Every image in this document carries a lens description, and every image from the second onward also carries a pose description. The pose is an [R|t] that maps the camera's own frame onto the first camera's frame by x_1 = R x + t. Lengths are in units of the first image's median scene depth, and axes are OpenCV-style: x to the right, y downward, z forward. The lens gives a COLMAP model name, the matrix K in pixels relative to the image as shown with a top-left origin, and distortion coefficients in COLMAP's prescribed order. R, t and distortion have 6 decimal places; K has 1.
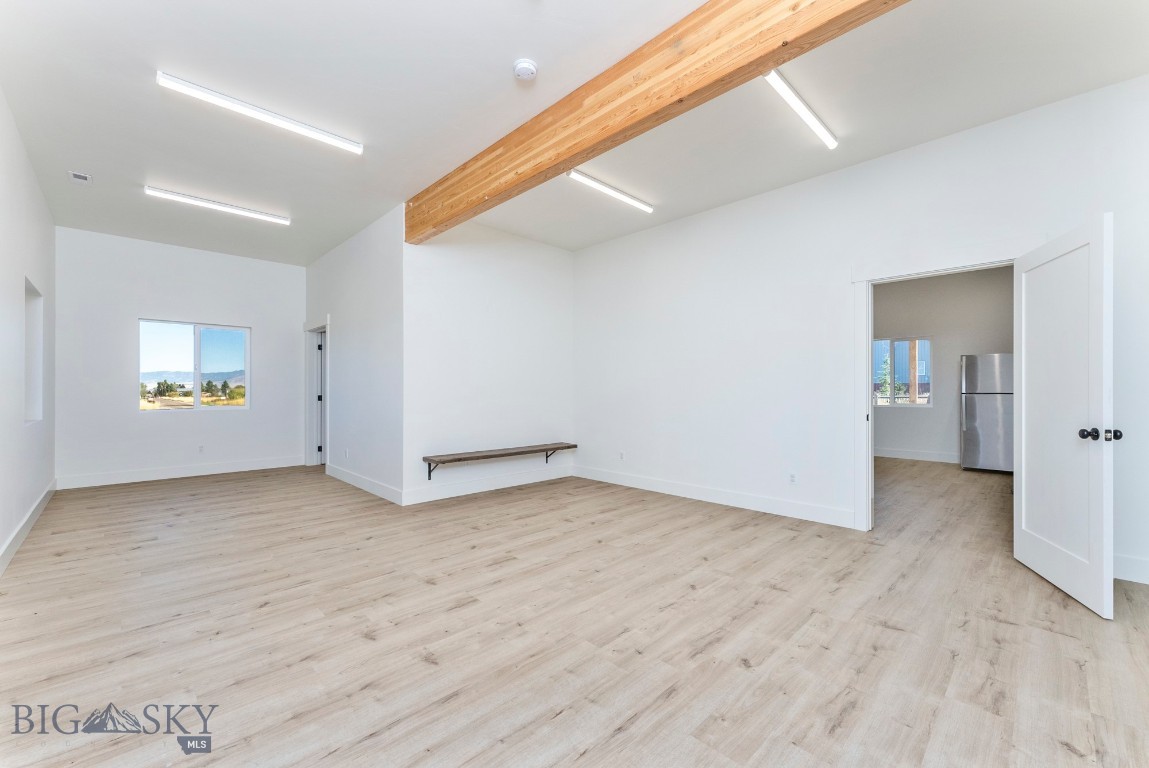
lens RADIAL K [[461.9, 0, 566.7], [0, 461.9, 388.1], [0, 0, 1]] dist [-0.000604, 0.000590]
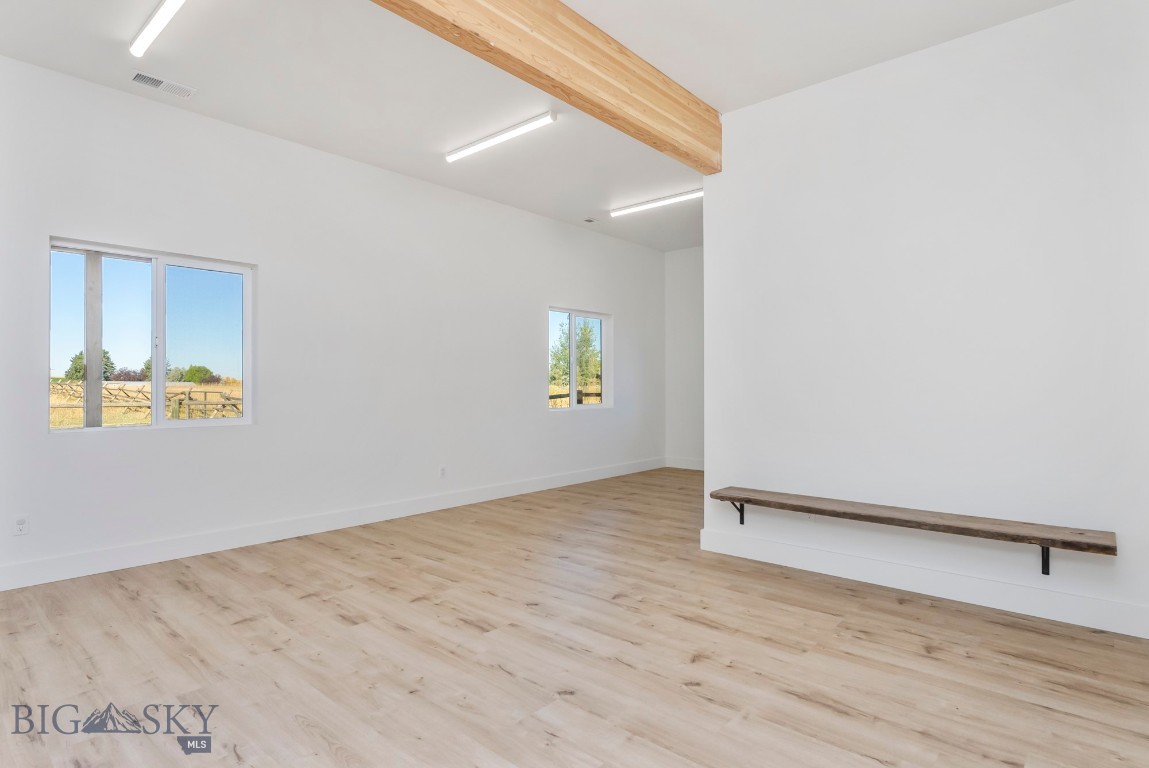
lens RADIAL K [[592.3, 0, 579.9], [0, 592.3, 384.5], [0, 0, 1]] dist [-0.000880, 0.000564]
pose [[0.093613, -0.001520, -0.995608, 0.721225], [0.006551, 0.999978, -0.000911, -0.001065], [0.995587, -0.006436, 0.093621, 0.968297]]
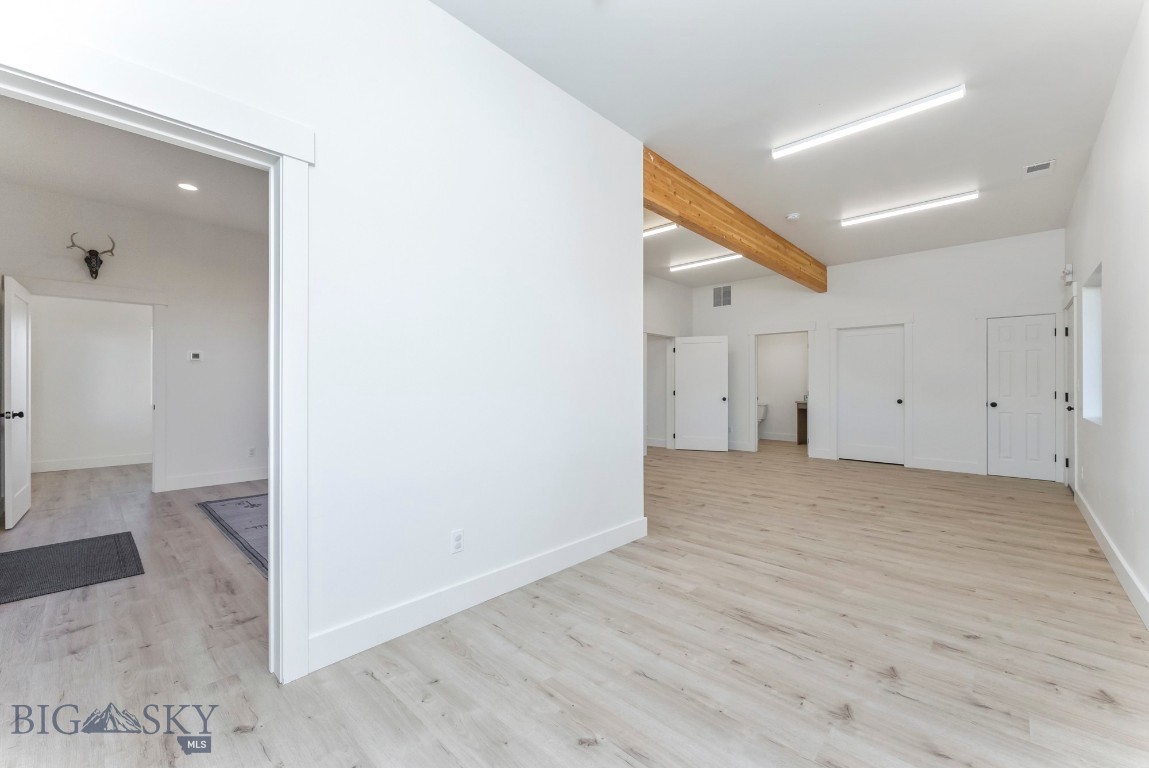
lens RADIAL K [[461.9, 0, 582.8], [0, 461.9, 382.4], [0, 0, 1]] dist [-0.000604, 0.000590]
pose [[-0.069048, 0.001970, 0.997611, -1.496882], [-0.010425, 0.999942, -0.002696, 0.000345], [-0.997559, -0.010587, -0.069023, 1.546430]]
